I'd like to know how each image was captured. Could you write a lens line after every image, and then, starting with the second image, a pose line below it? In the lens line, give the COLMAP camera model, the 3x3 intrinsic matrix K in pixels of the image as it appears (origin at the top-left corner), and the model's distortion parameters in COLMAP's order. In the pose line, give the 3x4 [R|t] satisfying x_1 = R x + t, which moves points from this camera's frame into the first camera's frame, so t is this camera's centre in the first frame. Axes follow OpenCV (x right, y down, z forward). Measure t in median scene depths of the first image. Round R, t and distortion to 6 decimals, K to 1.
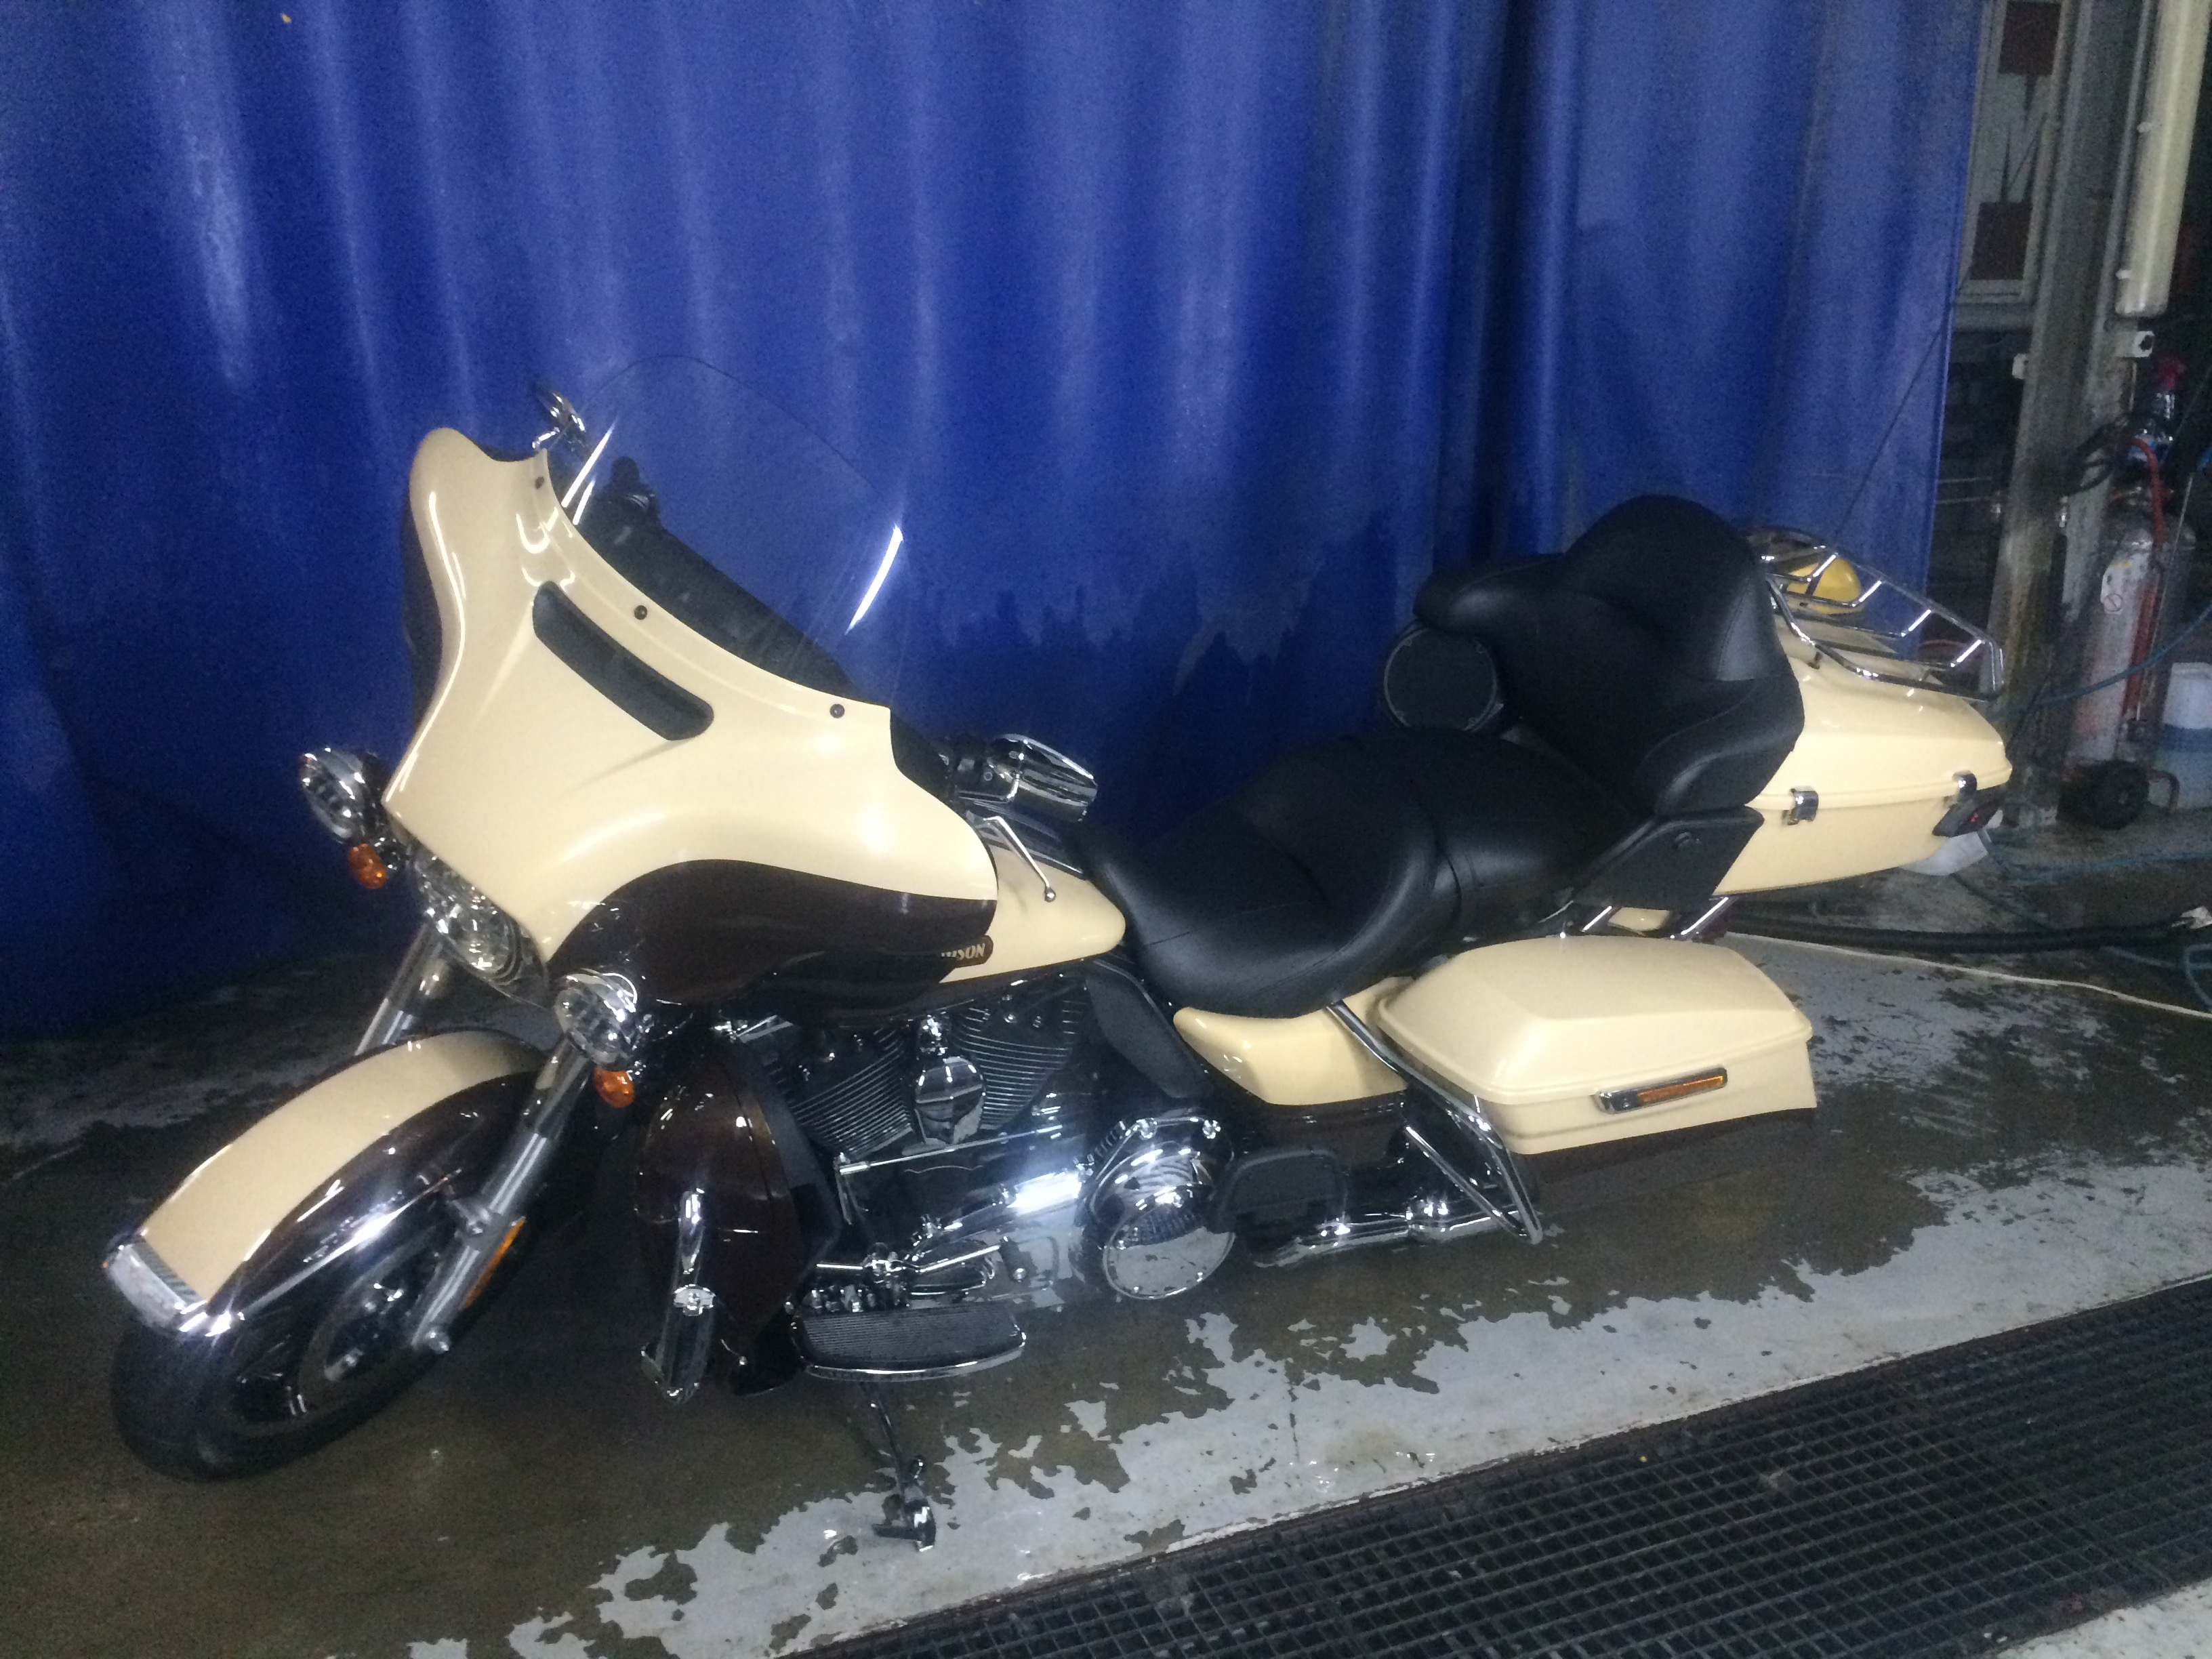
lens RADIAL K [[1900.0, 0, 1117.1], [0, 1900.0, 829.1], [0, 0, 1]] dist [0.012799, -0.014637]
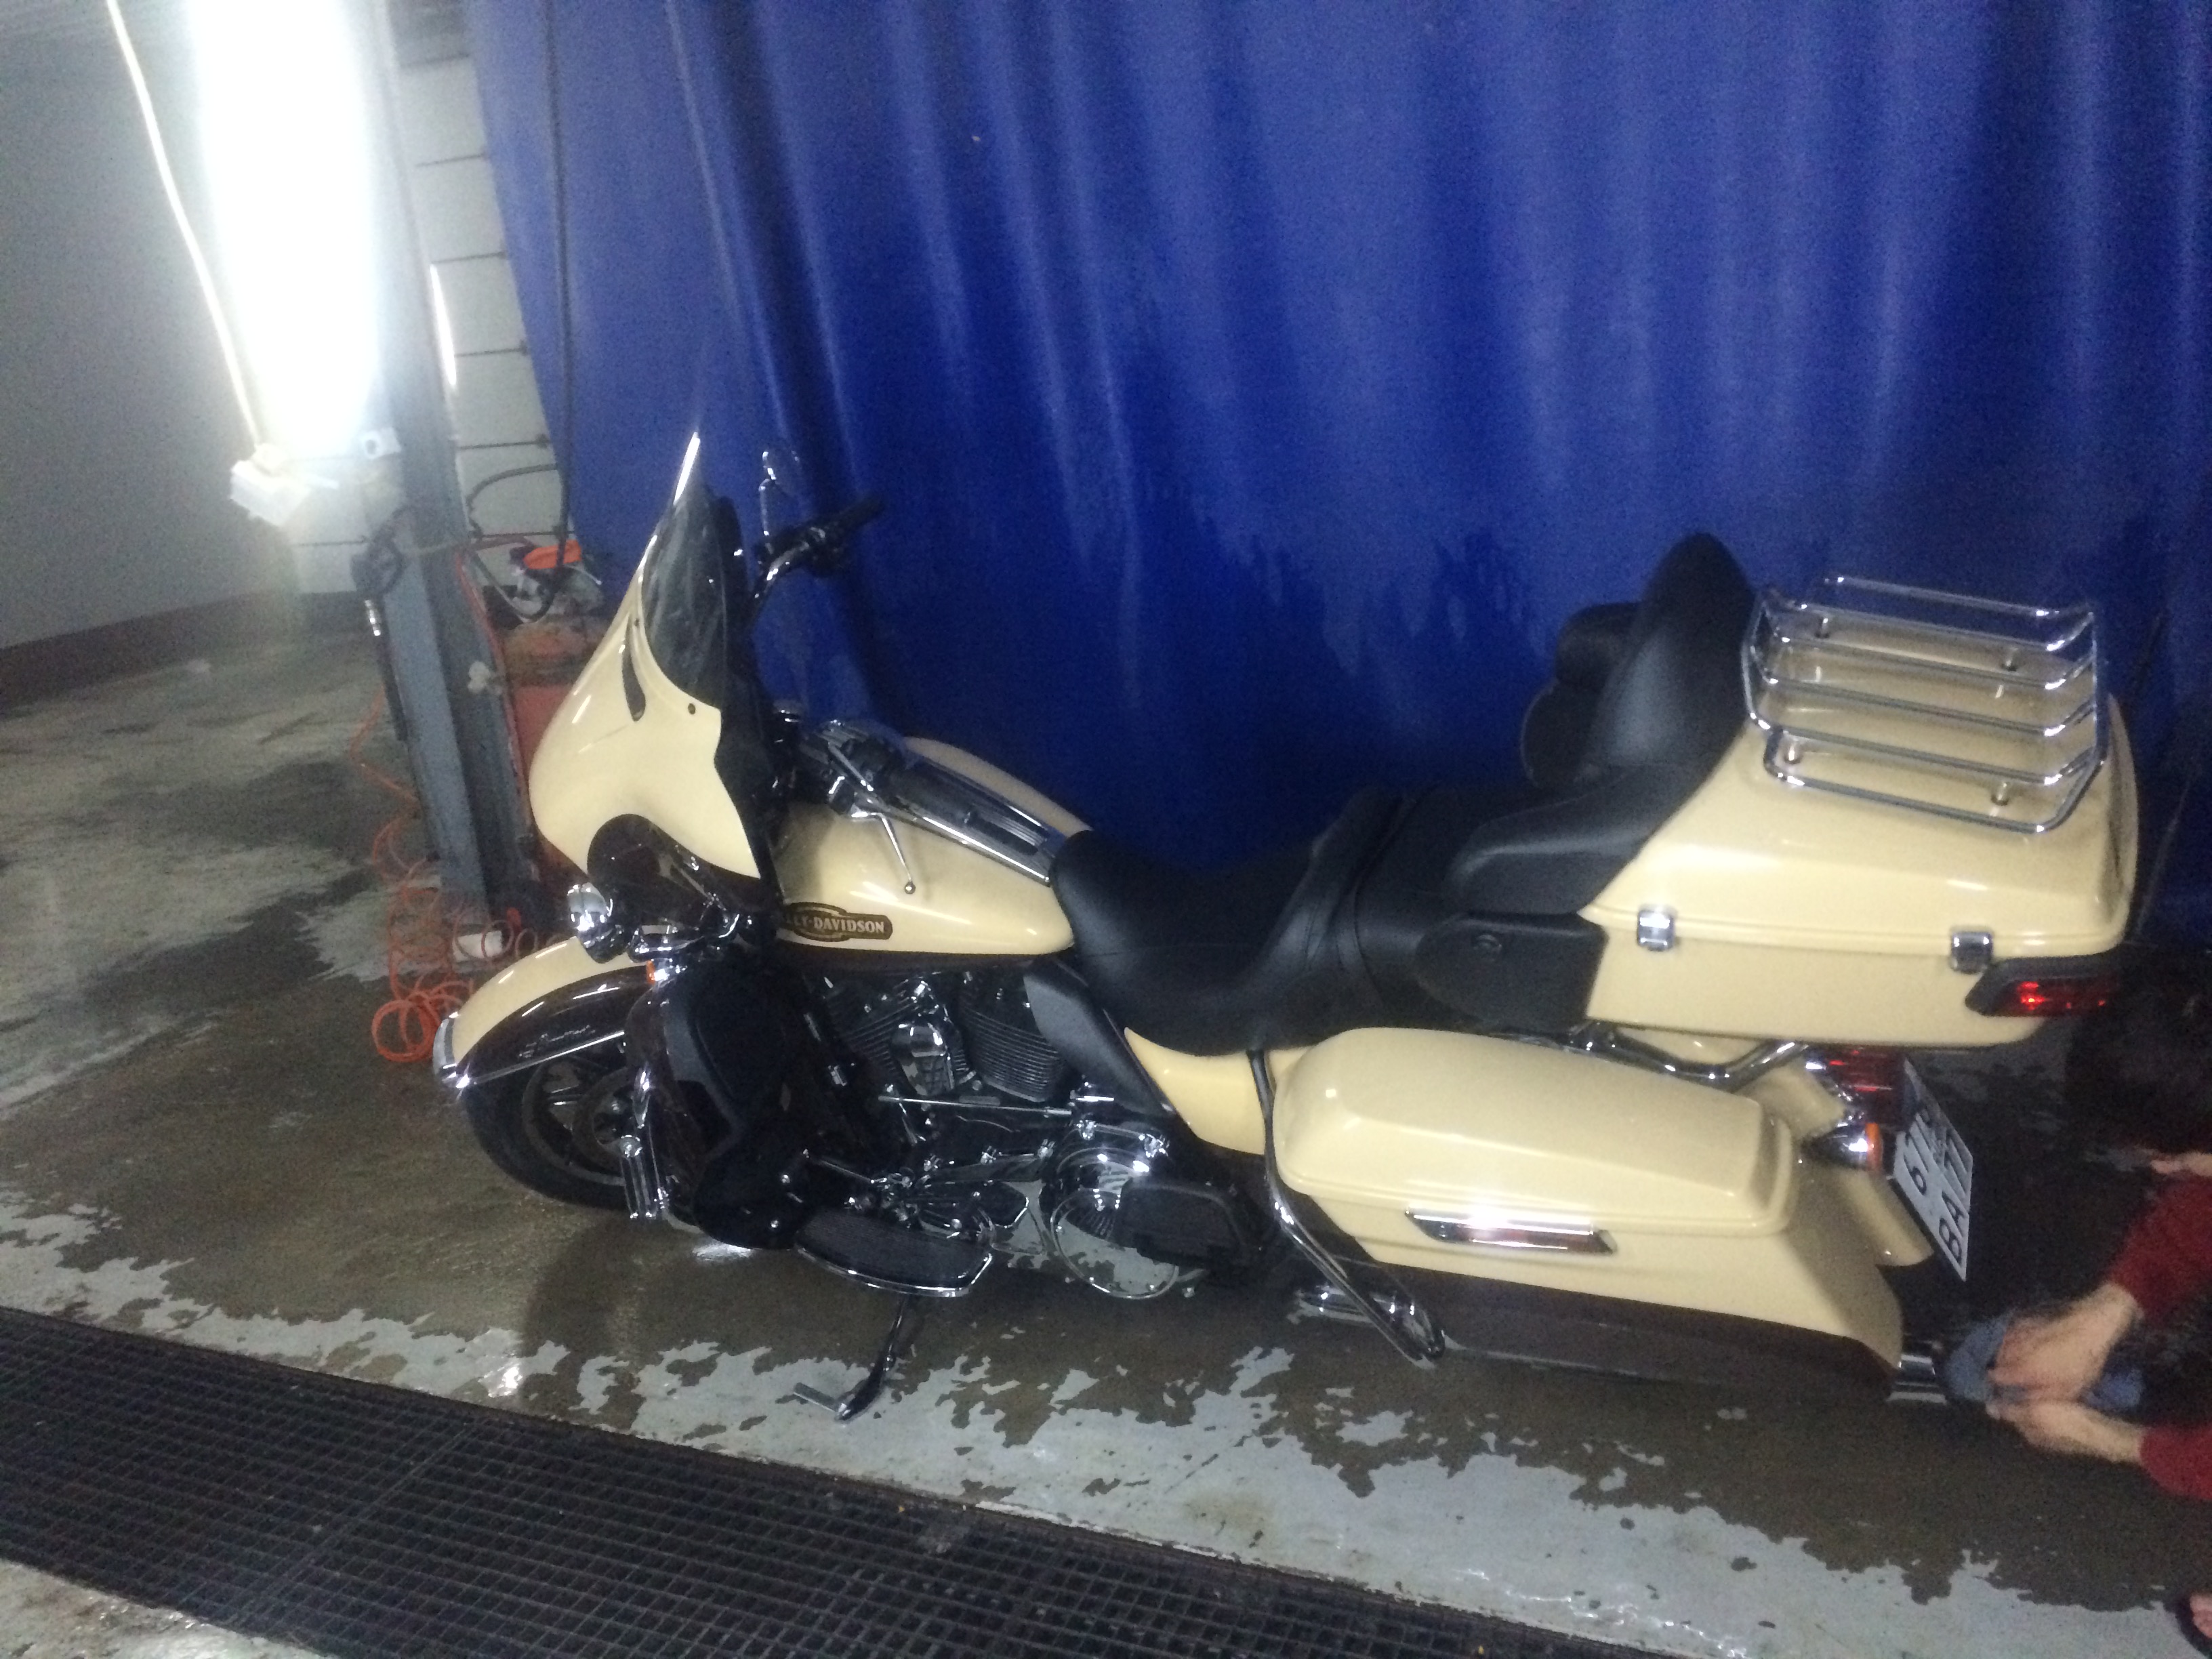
lens RADIAL K [[1900.0, 0, 1118.9], [0, 1900.0, 829.9], [0, 0, 1]] dist [0.012799, -0.014637]
pose [[0.674309, 0.128434, -0.727195, 0.773580], [-0.119597, 0.990752, 0.064082, -0.077780], [0.728700, 0.043759, 0.683434, 0.280421]]
